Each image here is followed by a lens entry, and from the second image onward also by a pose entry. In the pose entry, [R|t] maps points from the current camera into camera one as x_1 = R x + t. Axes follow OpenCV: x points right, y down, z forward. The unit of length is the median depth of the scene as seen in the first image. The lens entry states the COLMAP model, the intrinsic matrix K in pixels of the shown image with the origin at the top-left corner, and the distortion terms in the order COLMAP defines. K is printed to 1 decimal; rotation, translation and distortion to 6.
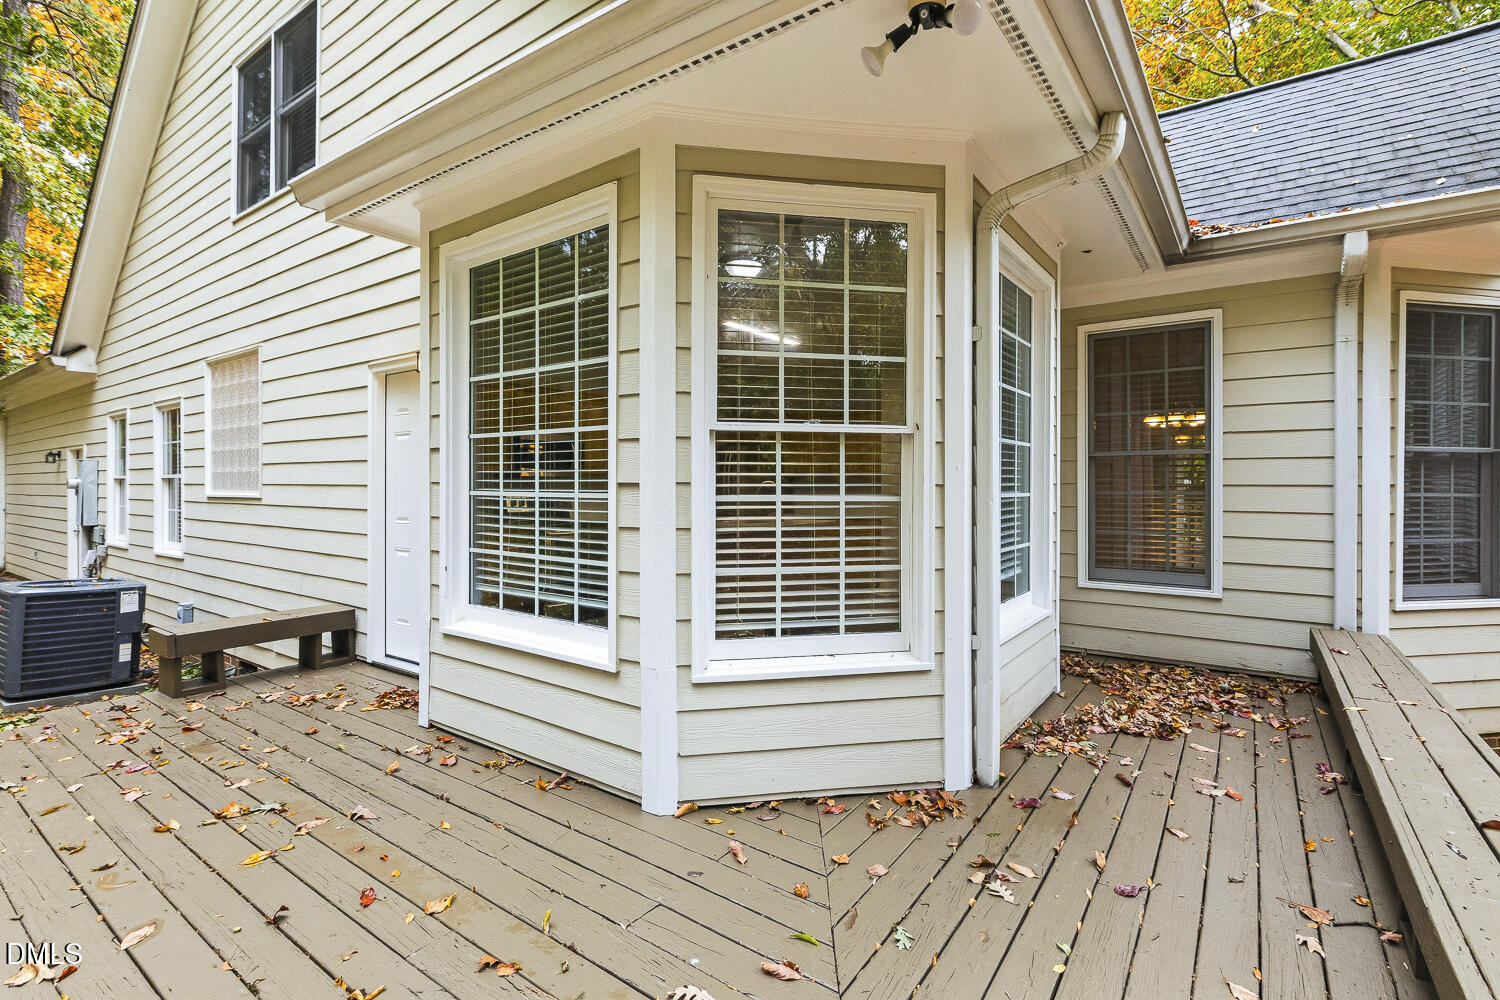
lens RADIAL K [[682.2, 0, 741.8], [0, 682.2, 488.9], [0, 0, 1]] dist [-0.000247, 0.000682]
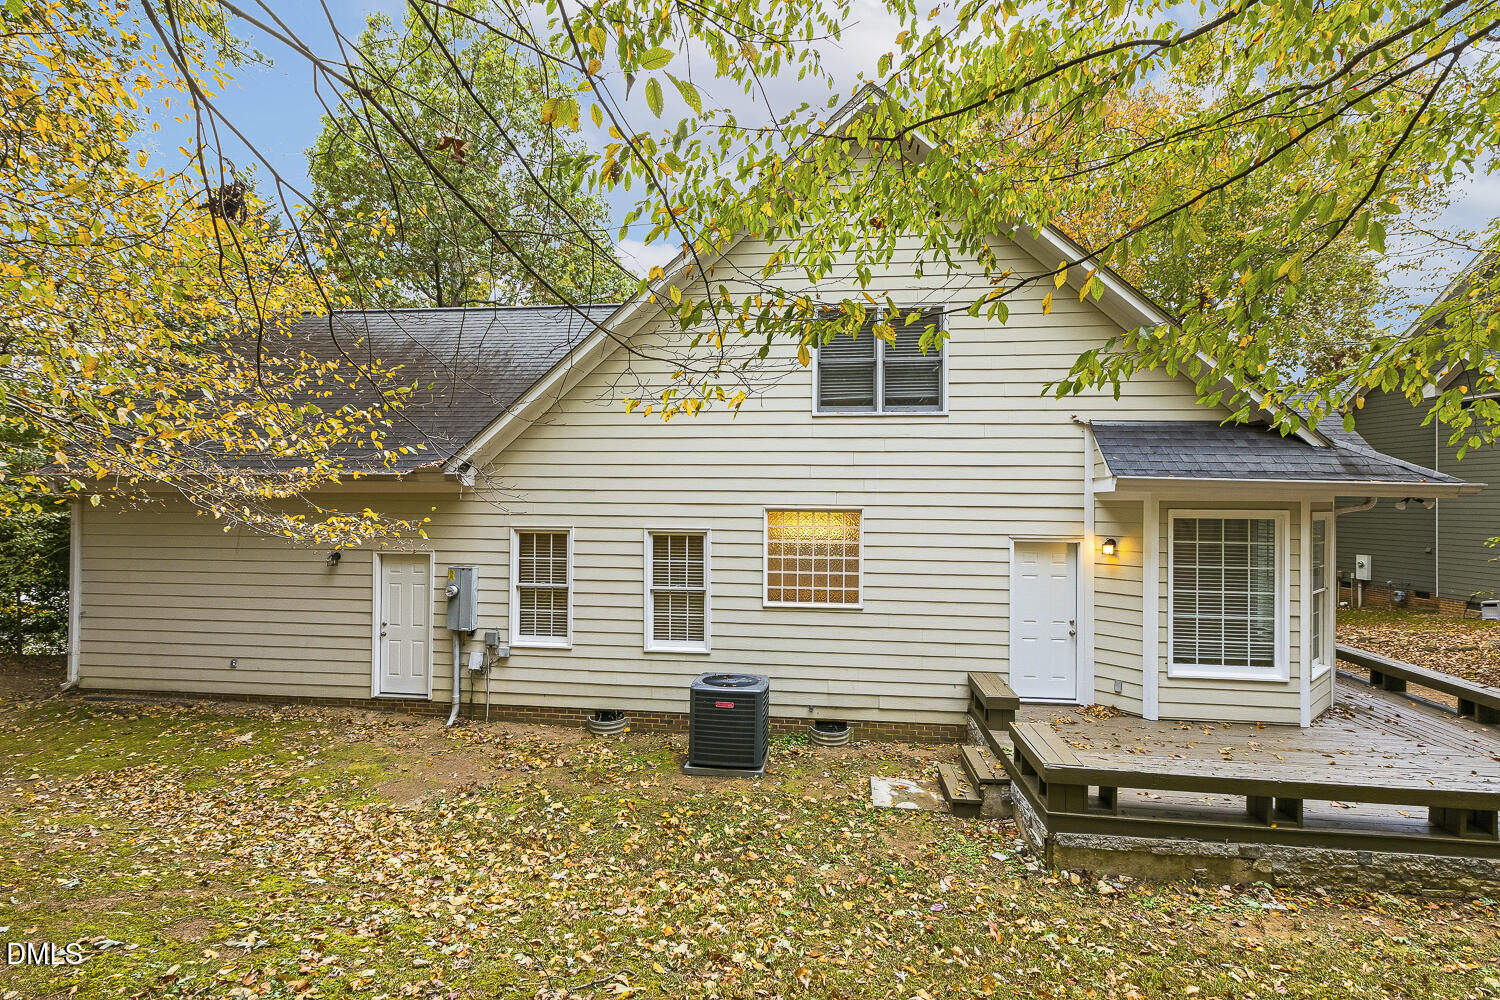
lens RADIAL K [[682.2, 0, 749.4], [0, 682.2, 494.7], [0, 0, 1]] dist [-0.000247, 0.000682]
pose [[0.881254, 0.001319, 0.472642, -2.742282], [-0.000458, 0.999998, -0.001937, -0.395783], [-0.472643, 0.001491, 0.881253, -0.351729]]
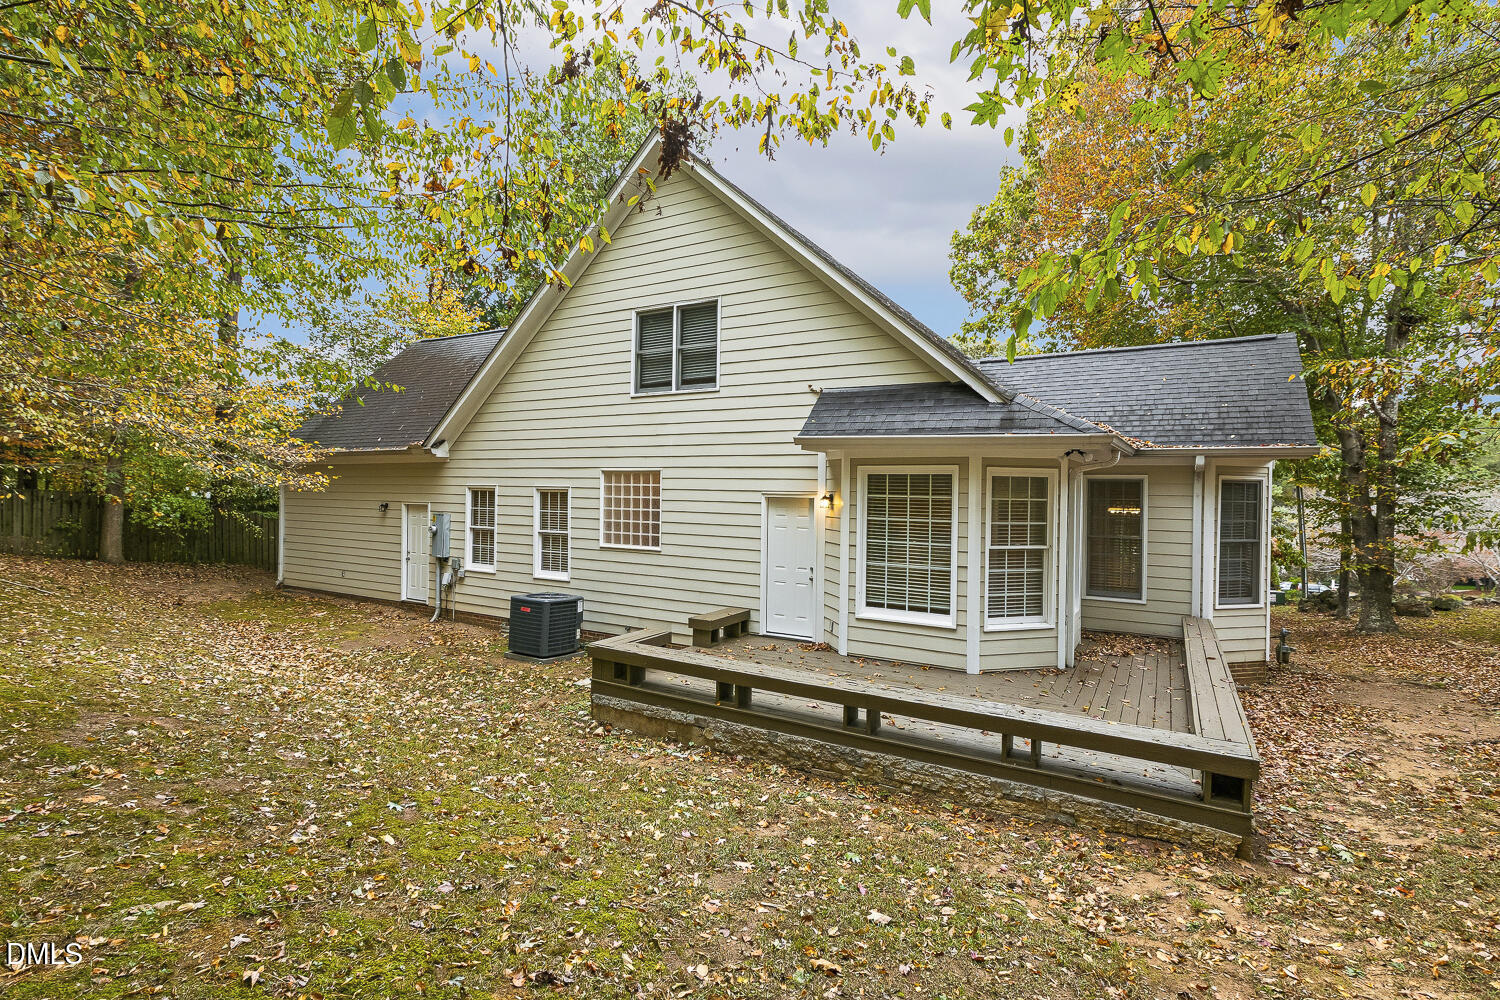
lens RADIAL K [[682.2, 0, 750.8], [0, 682.2, 499.0], [0, 0, 1]] dist [-0.000247, 0.000682]
pose [[0.995877, 0.011840, 0.089938, -1.052689], [-0.012389, 0.999908, 0.005540, -0.238726], [-0.089864, -0.006631, 0.995932, -1.471680]]
